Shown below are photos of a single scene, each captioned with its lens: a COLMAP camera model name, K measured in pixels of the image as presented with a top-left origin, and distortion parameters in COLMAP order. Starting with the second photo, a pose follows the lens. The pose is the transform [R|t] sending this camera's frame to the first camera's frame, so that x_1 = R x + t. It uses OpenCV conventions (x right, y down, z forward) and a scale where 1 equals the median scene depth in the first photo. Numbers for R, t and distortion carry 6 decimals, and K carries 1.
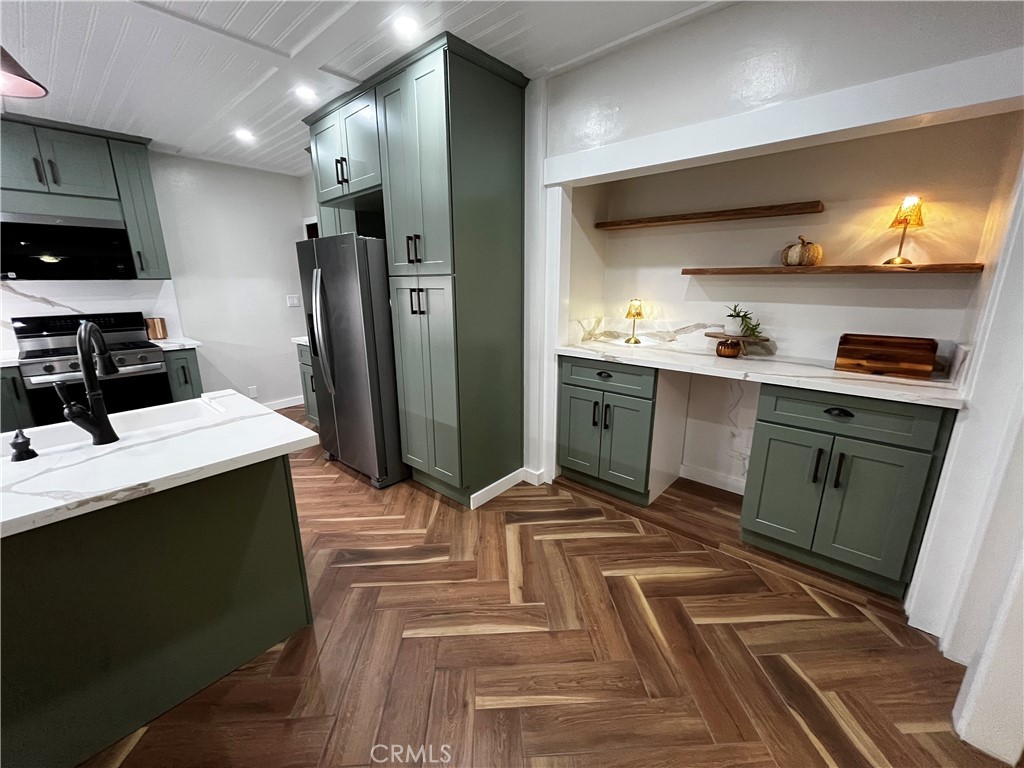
lens RADIAL K [[412.6, 0, 510.8], [0, 412.6, 384.2], [0, 0, 1]] dist [-0.004106, 0.000413]
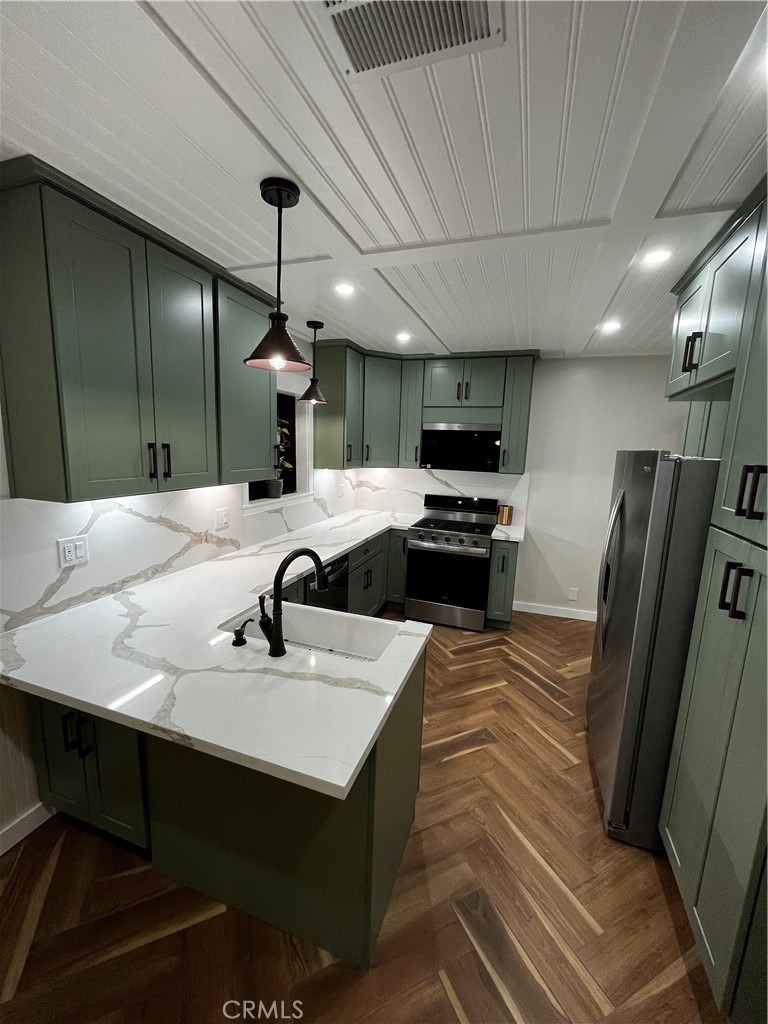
lens RADIAL K [[412.6, 0, 384.3], [0, 412.6, 511.1], [0, 0, 1]] dist [-0.004106, 0.000413]
pose [[0.369589, 0.169296, -0.913643, 0.059210], [-0.259316, 0.962989, 0.073541, -0.227144], [0.892278, 0.209742, 0.399811, 0.411285]]
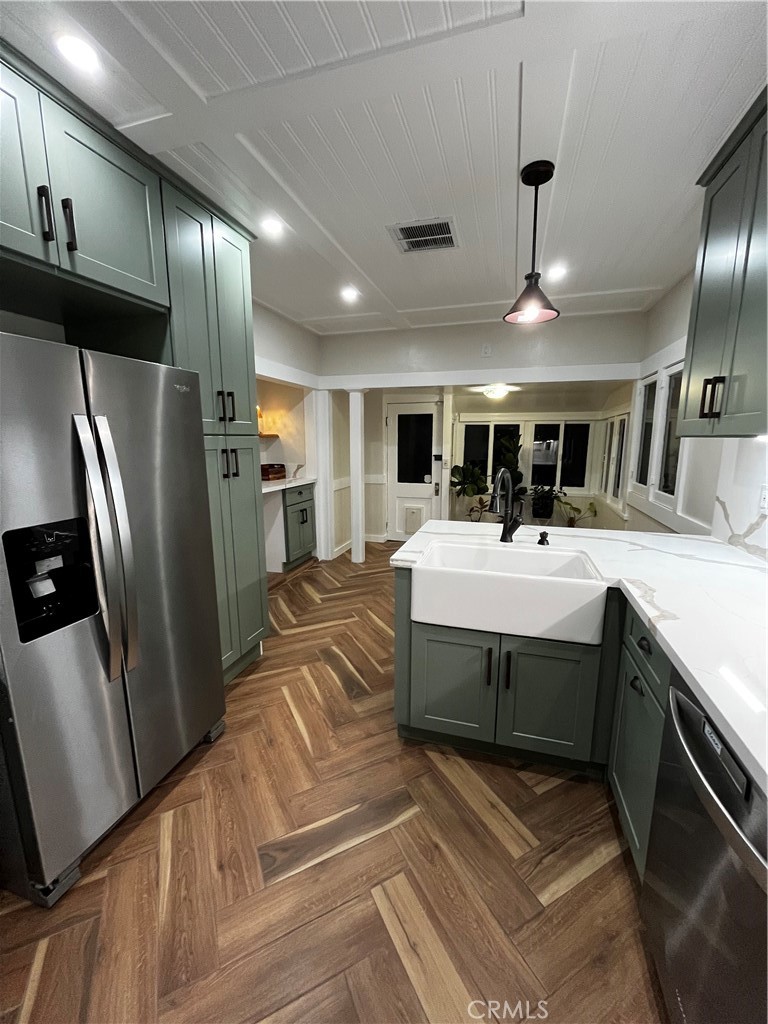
lens RADIAL K [[412.6, 0, 385.6], [0, 412.6, 512.3], [0, 0, 1]] dist [-0.004106, 0.000413]
pose [[-0.413905, -0.155128, 0.897005, -1.241314], [0.222403, 0.938281, 0.264890, -0.273525], [-0.882734, 0.309135, -0.353858, 1.094071]]
